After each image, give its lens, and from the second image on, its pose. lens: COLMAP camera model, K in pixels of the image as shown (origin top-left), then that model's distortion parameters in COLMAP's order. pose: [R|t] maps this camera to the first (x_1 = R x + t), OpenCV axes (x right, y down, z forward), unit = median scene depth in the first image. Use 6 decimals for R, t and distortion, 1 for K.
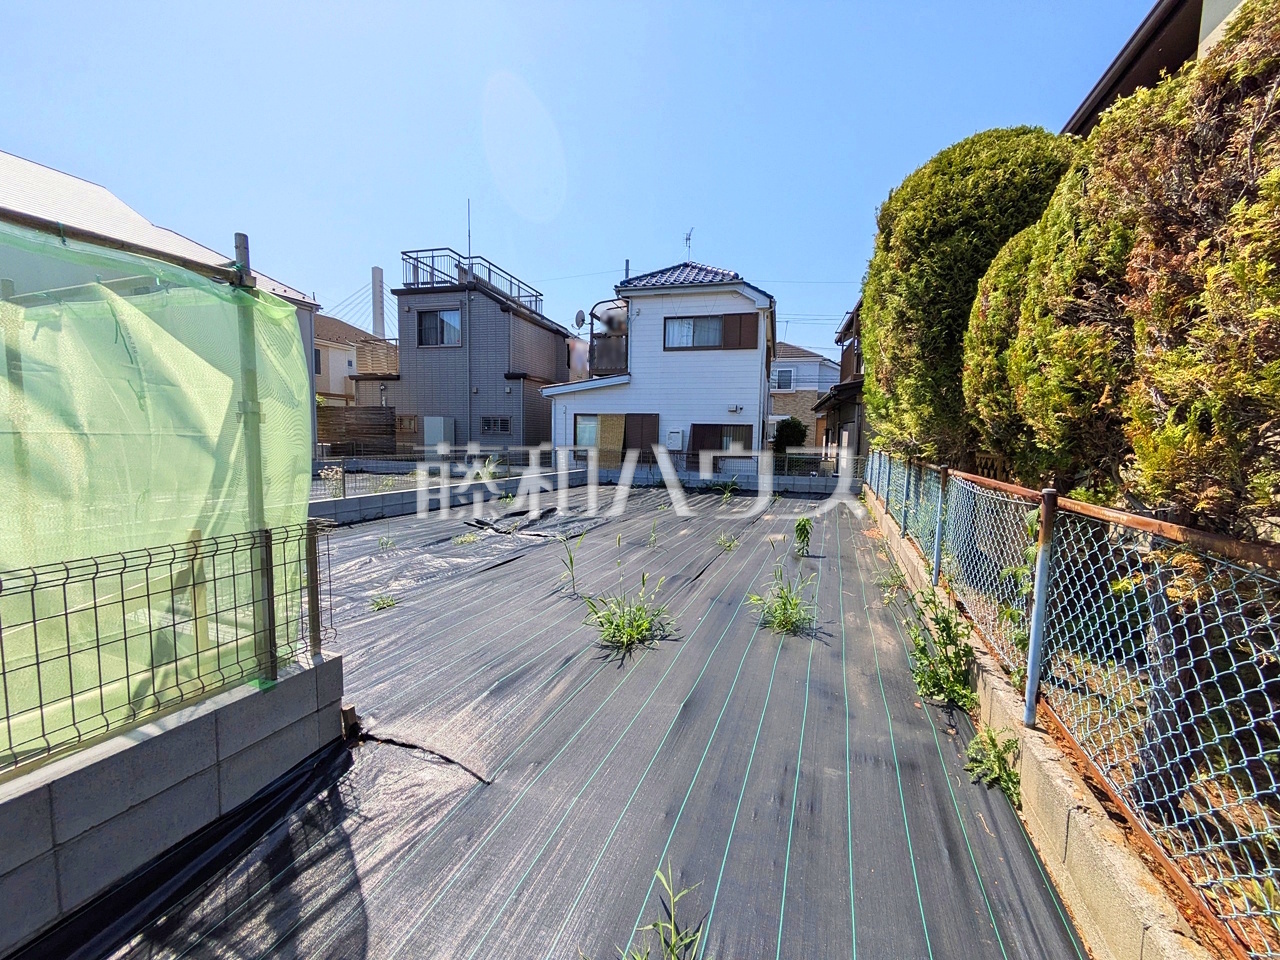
lens RADIAL K [[517.9, 0, 640.5], [0, 517.9, 479.7], [0, 0, 1]] dist [-0.000255, 0.000865]
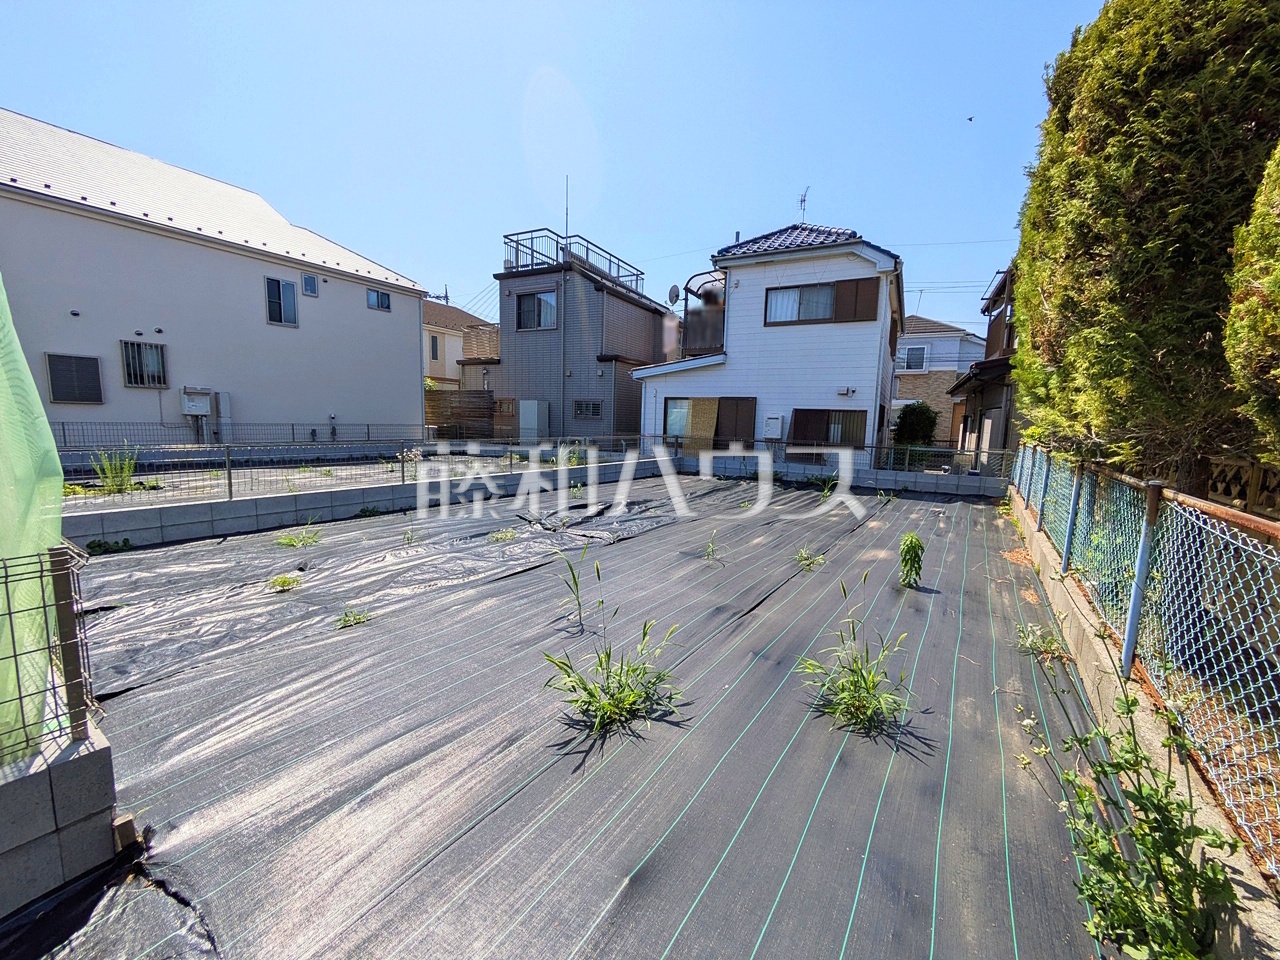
lens RADIAL K [[517.9, 0, 641.0], [0, 517.9, 480.0], [0, 0, 1]] dist [-0.000255, 0.000865]
pose [[0.976249, 0.035517, -0.213721, 0.090852], [-0.029194, 0.999040, 0.032670, -0.019728], [0.214677, -0.025654, 0.976348, 0.190958]]
